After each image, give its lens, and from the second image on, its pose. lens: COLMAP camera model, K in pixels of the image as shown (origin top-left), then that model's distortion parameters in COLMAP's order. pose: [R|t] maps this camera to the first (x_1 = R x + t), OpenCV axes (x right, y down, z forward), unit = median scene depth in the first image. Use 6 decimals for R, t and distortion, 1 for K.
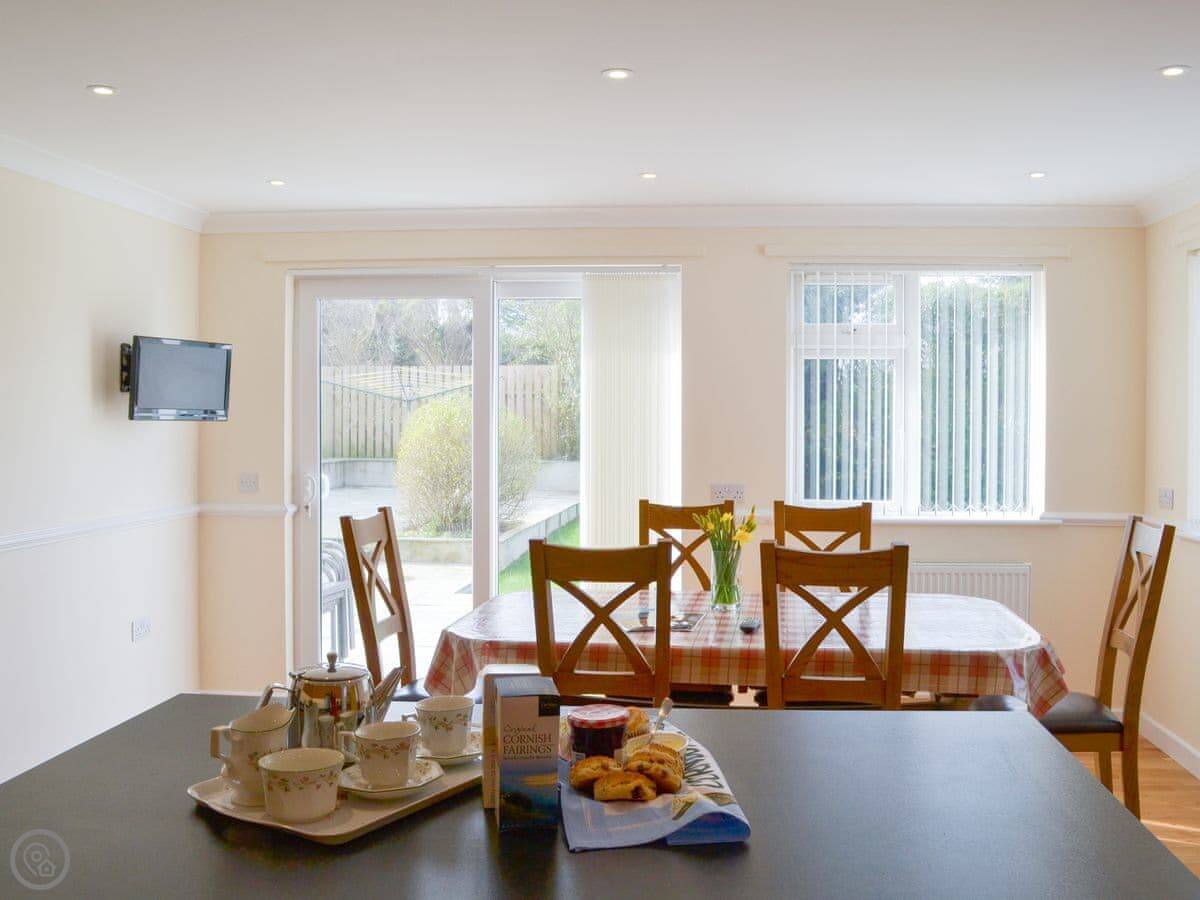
lens RADIAL K [[1099.1, 0, 599.9], [0, 1099.1, 453.7], [0, 0, 1]] dist [-0.057984, -0.017333]
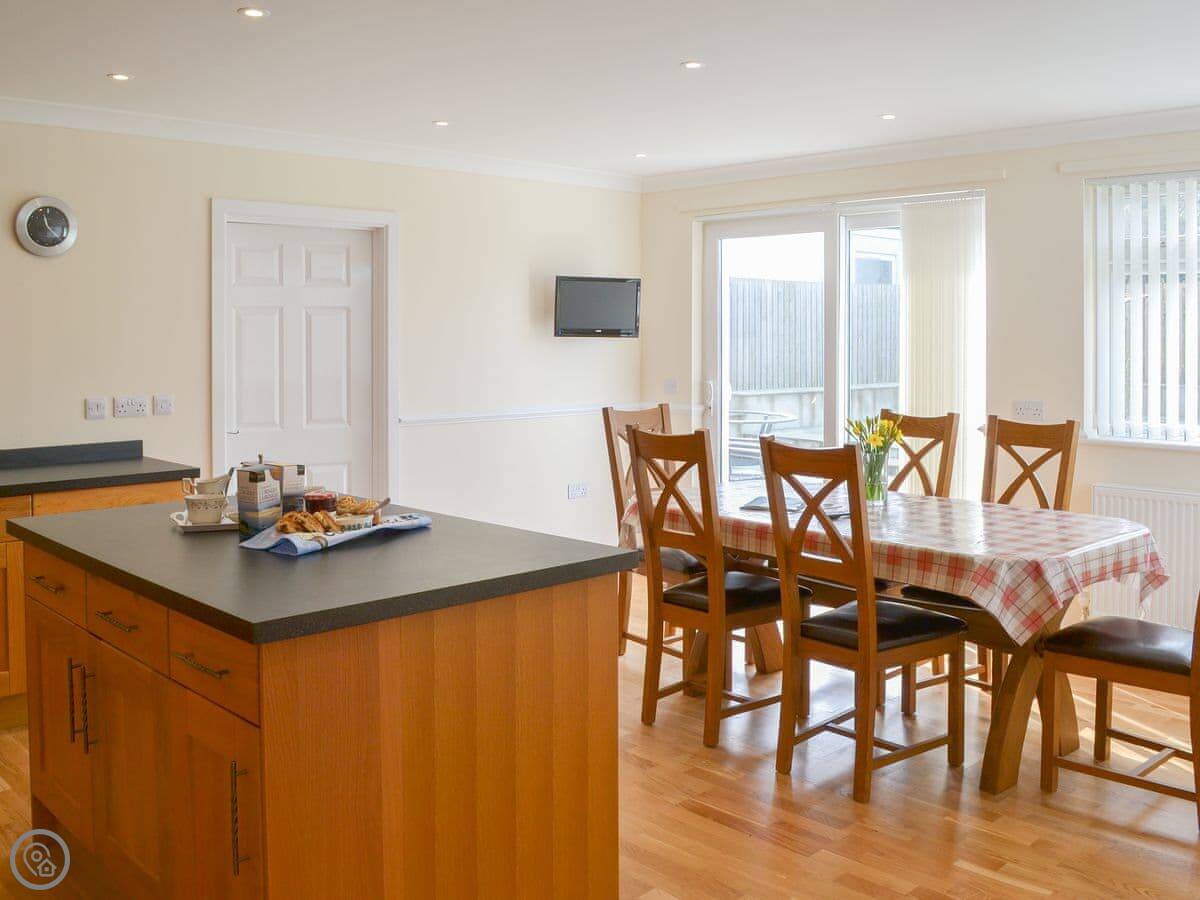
lens RADIAL K [[1099.1, 0, 565.1], [0, 1099.1, 367.3], [0, 0, 1]] dist [-0.057984, -0.017333]
pose [[0.744651, 0.020847, -0.667128, 0.571275], [-0.025436, 0.999672, 0.002847, 0.004847], [0.666969, 0.014849, 0.744937, -0.038228]]
